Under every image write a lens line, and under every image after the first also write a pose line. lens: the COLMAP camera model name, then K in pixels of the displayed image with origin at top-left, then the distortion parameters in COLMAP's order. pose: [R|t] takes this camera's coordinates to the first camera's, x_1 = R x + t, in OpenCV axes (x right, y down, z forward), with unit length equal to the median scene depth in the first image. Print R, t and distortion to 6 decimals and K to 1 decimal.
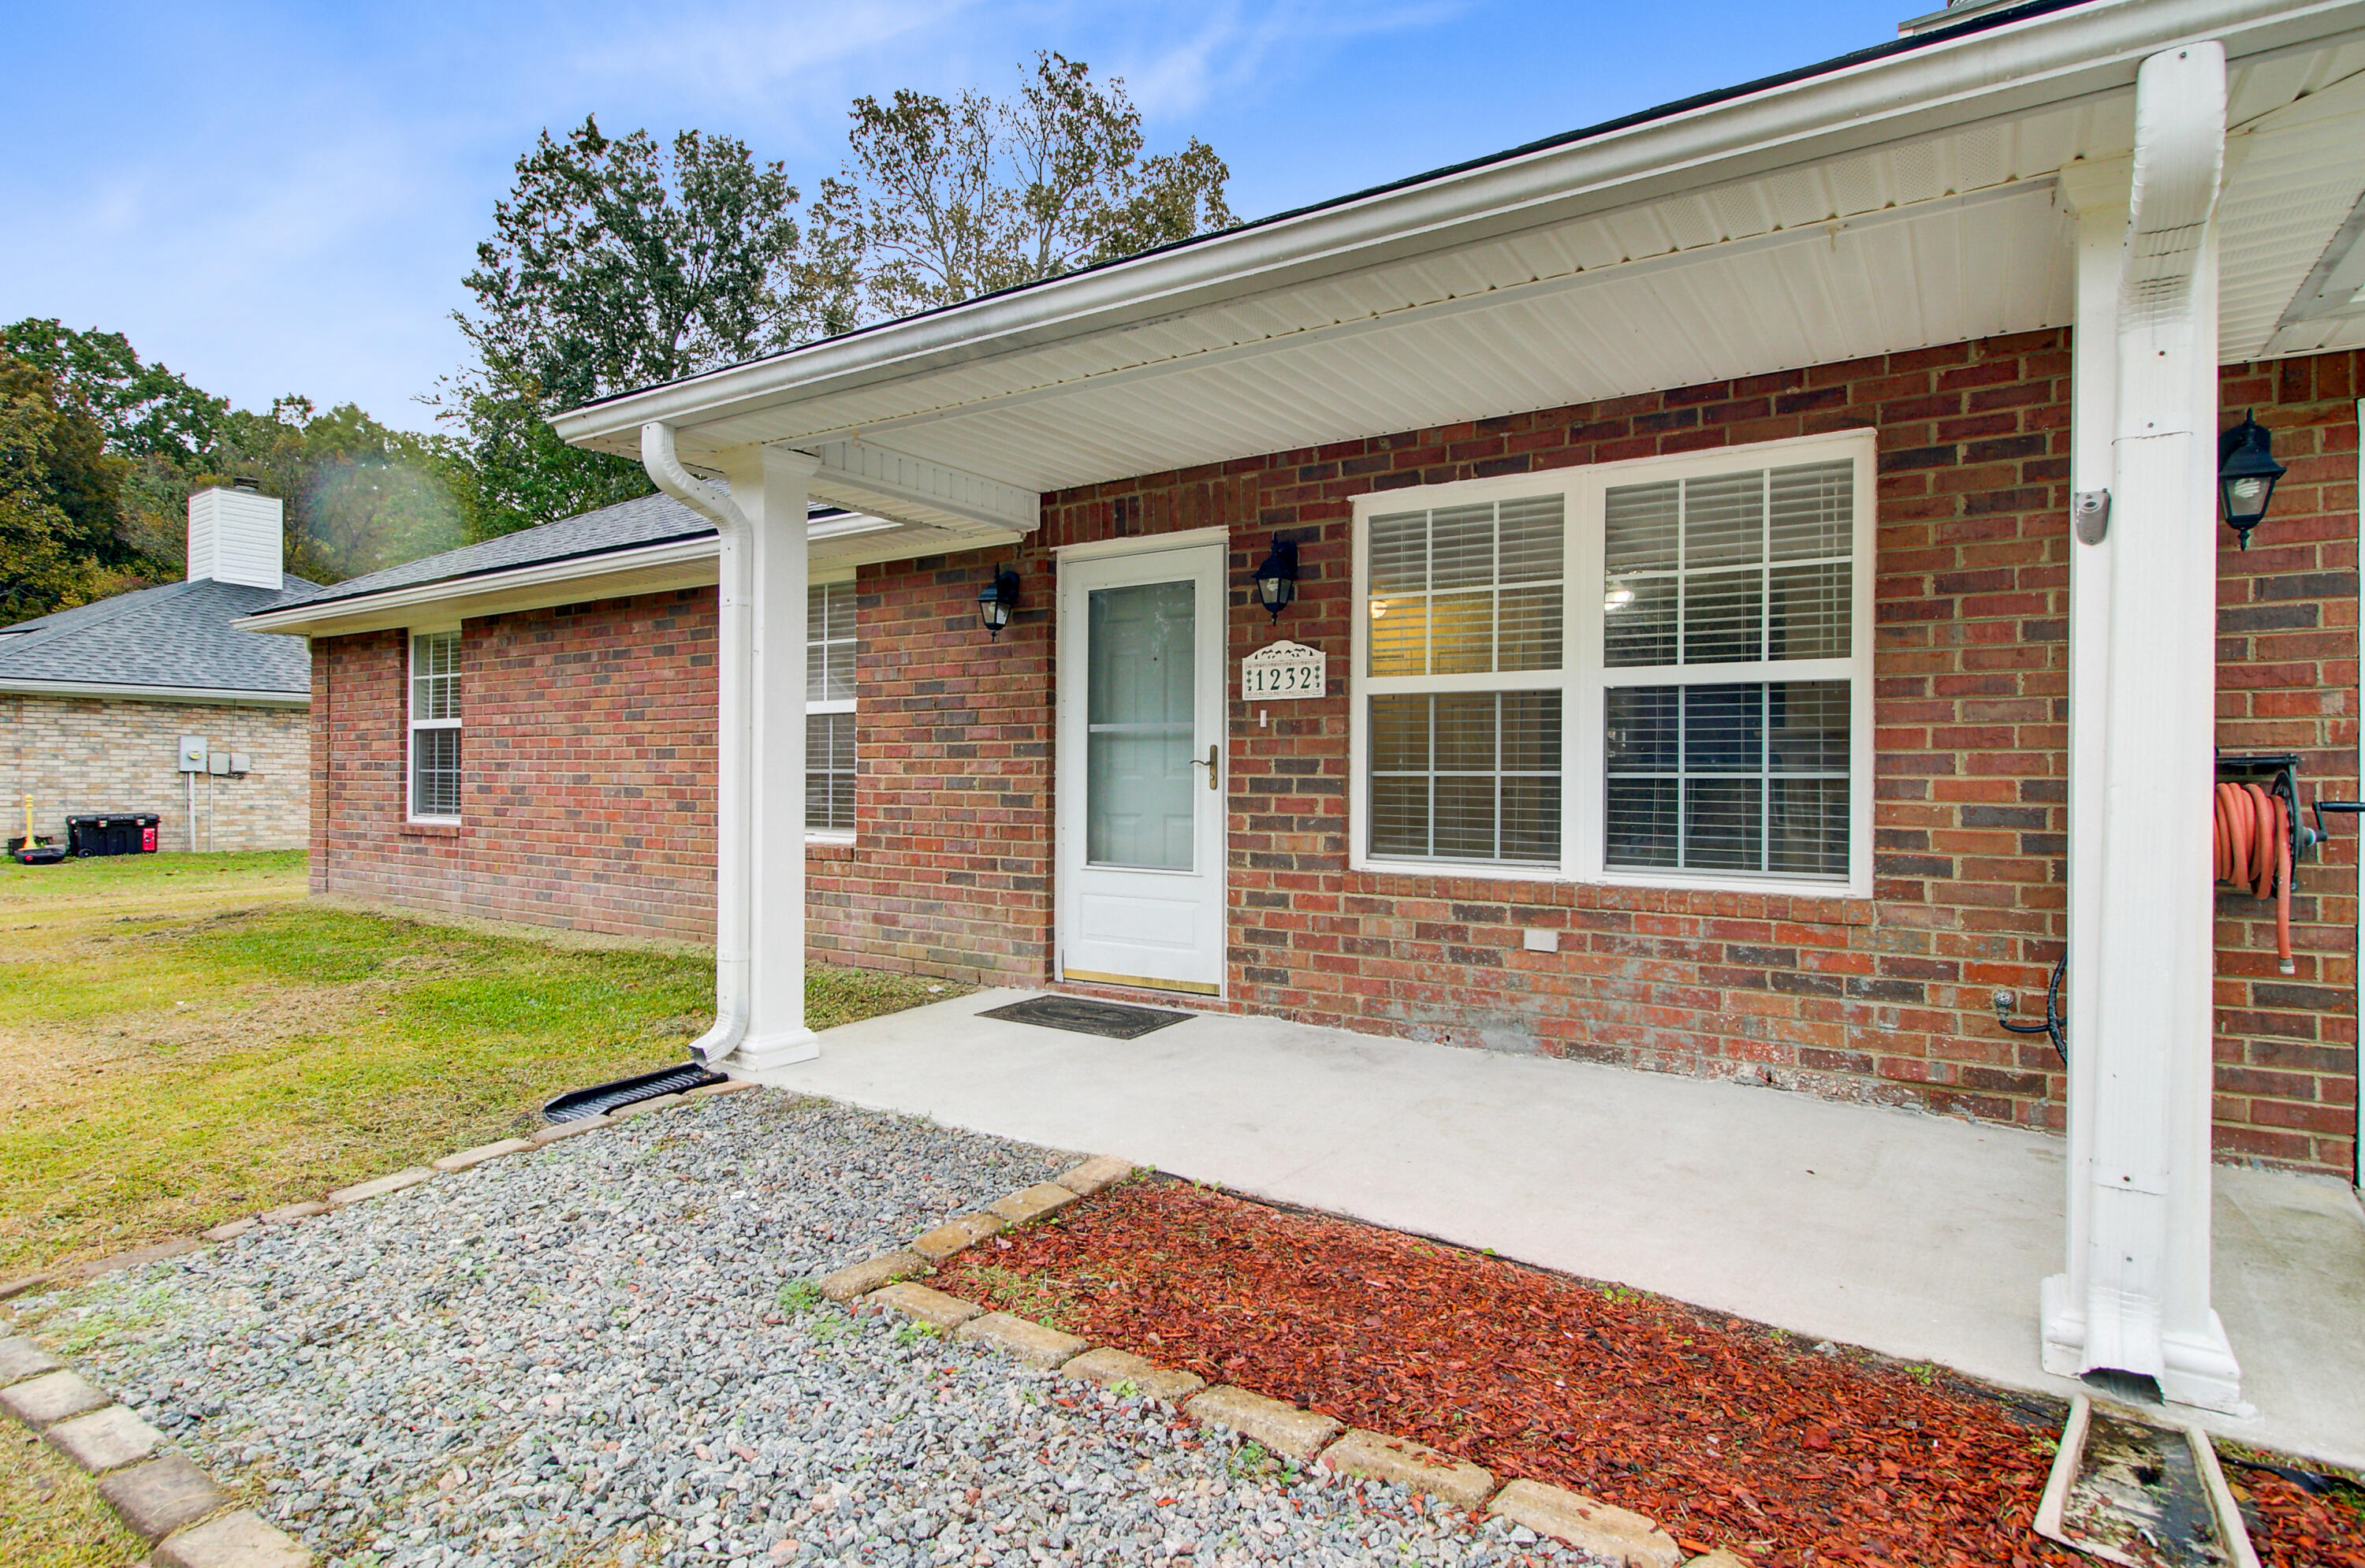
lens RADIAL K [[1209.6, 0, 1181.7], [0, 1209.6, 784.8], [0, 0, 1]] dist [0.004995, 0.000277]
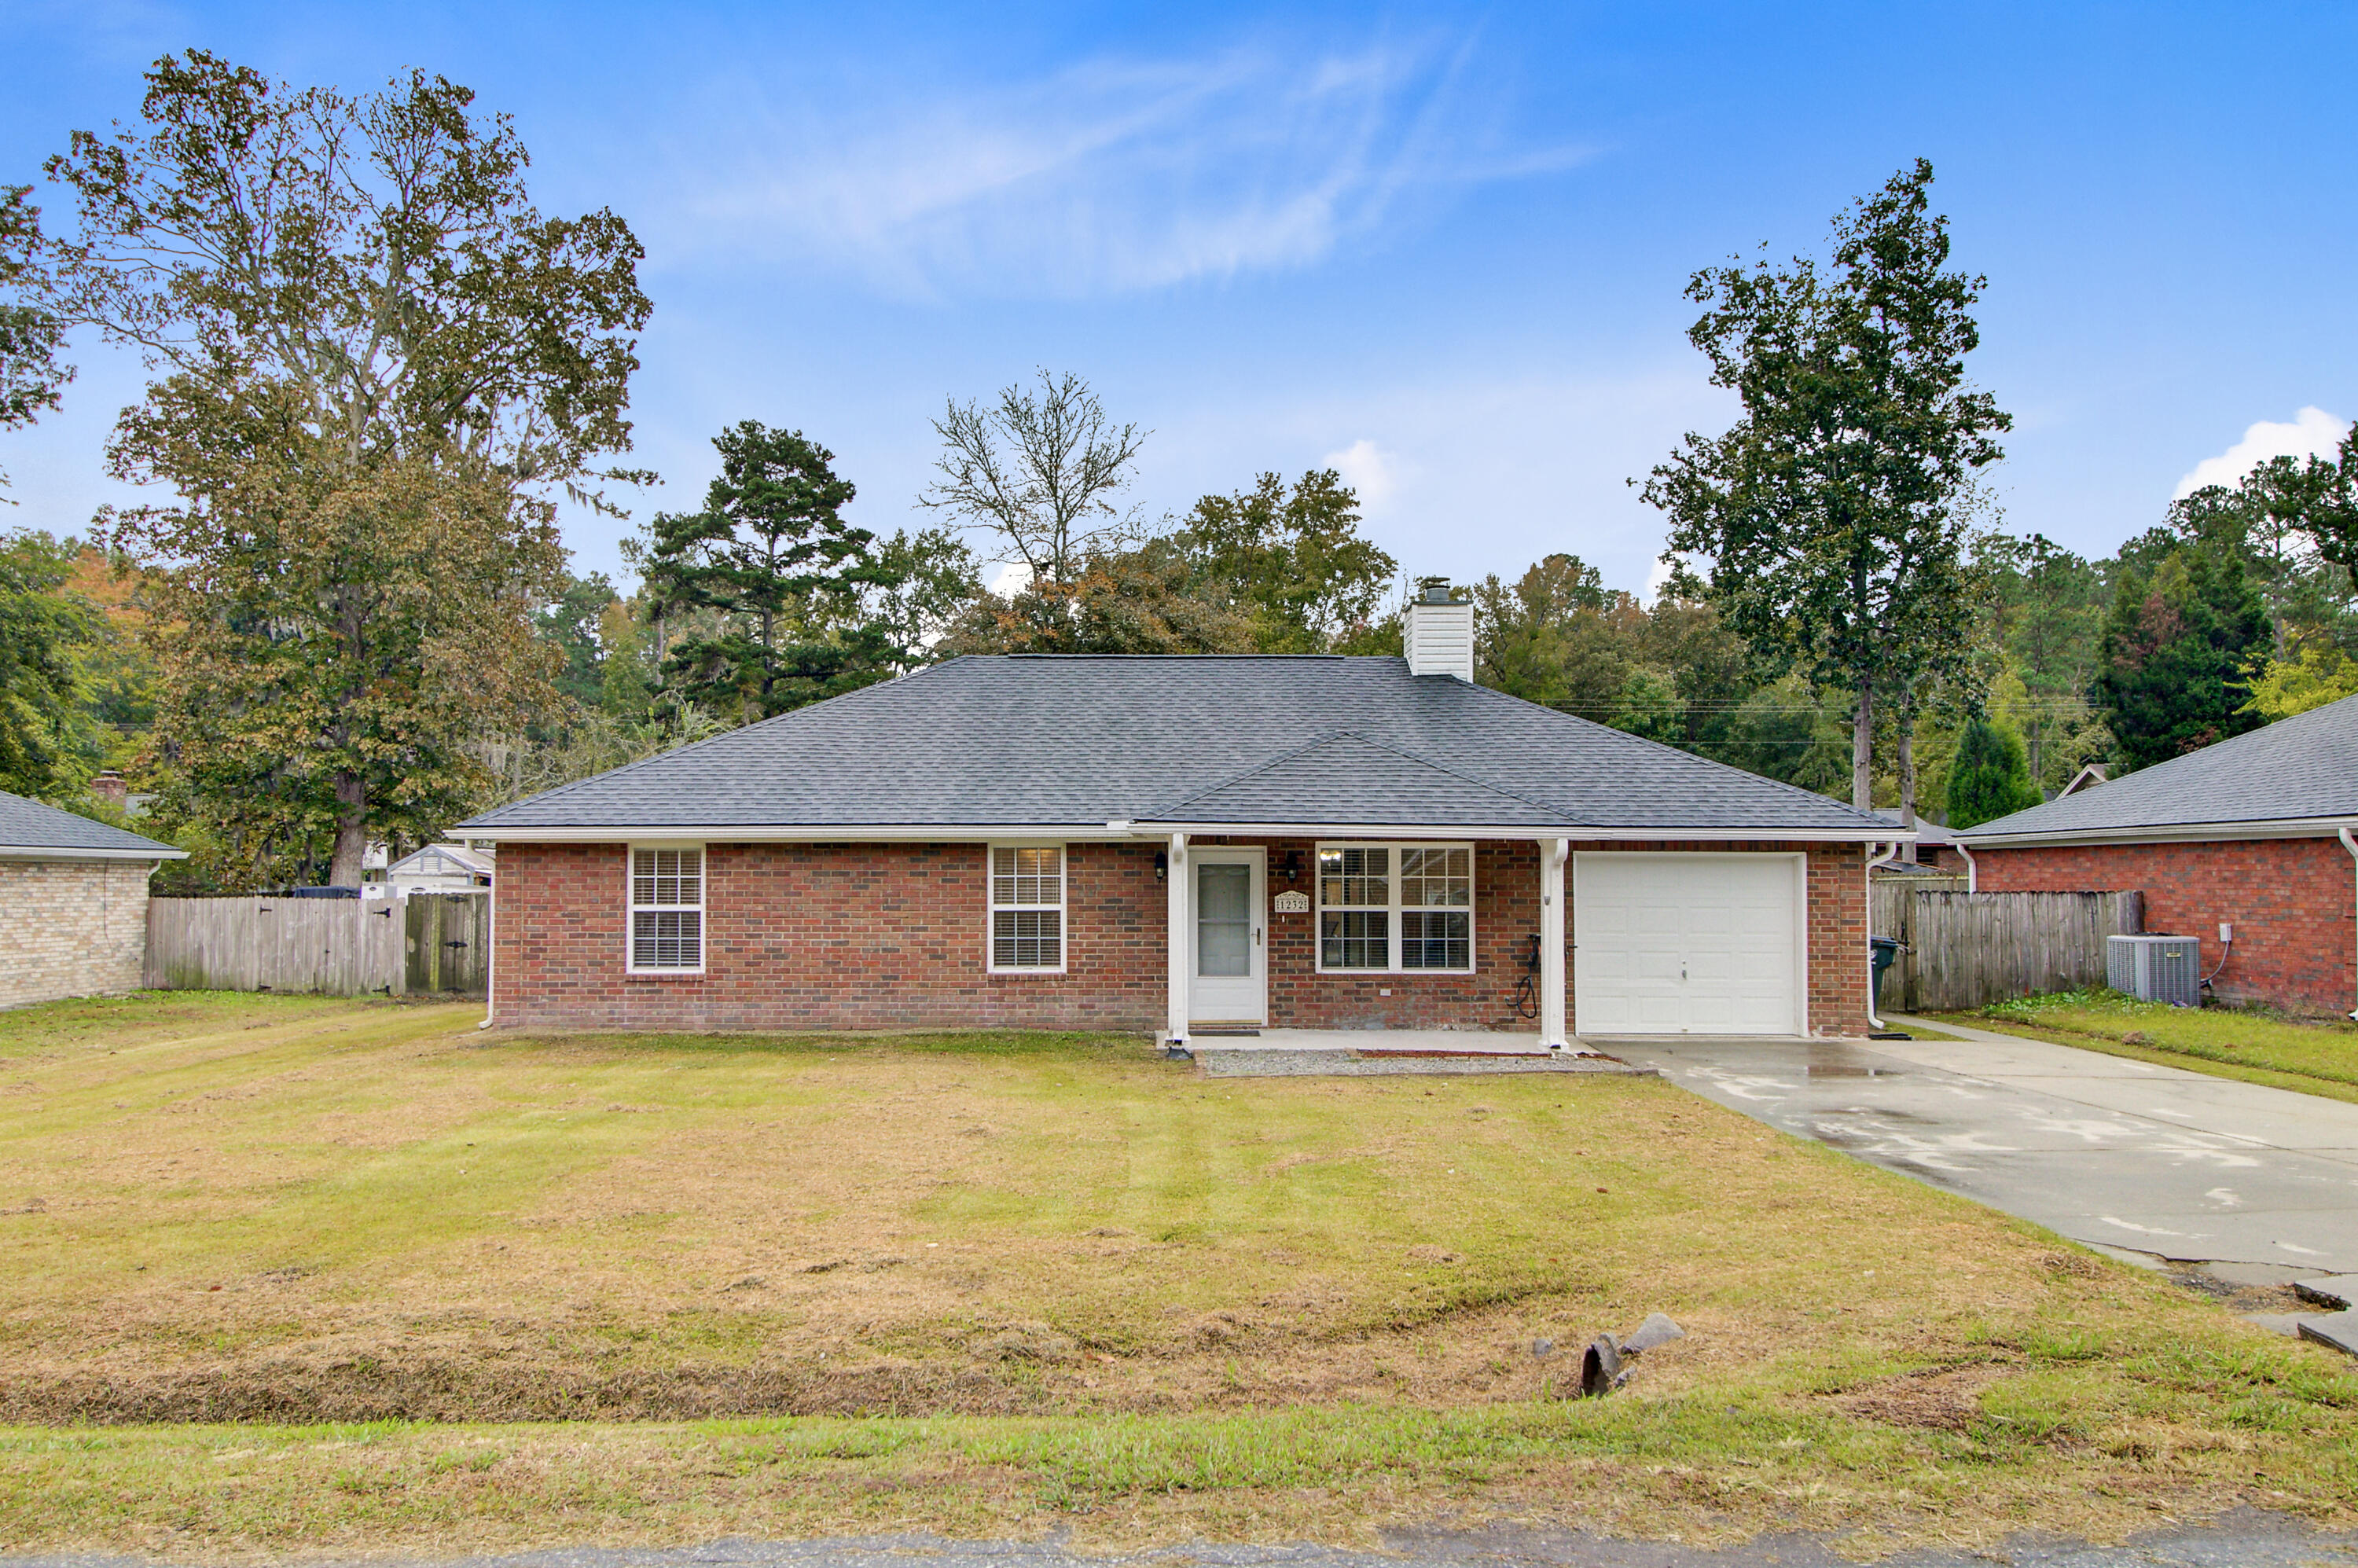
lens RADIAL K [[1745.4, 0, 1178.7], [0, 1745.4, 783.2], [0, 0, 1]] dist [0.010439, 0.000078]
pose [[0.827089, 0.019834, 0.561722, -2.428193], [0.006334, 0.998985, -0.044599, -0.192904], [-0.562036, 0.040445, 0.826123, -2.210313]]
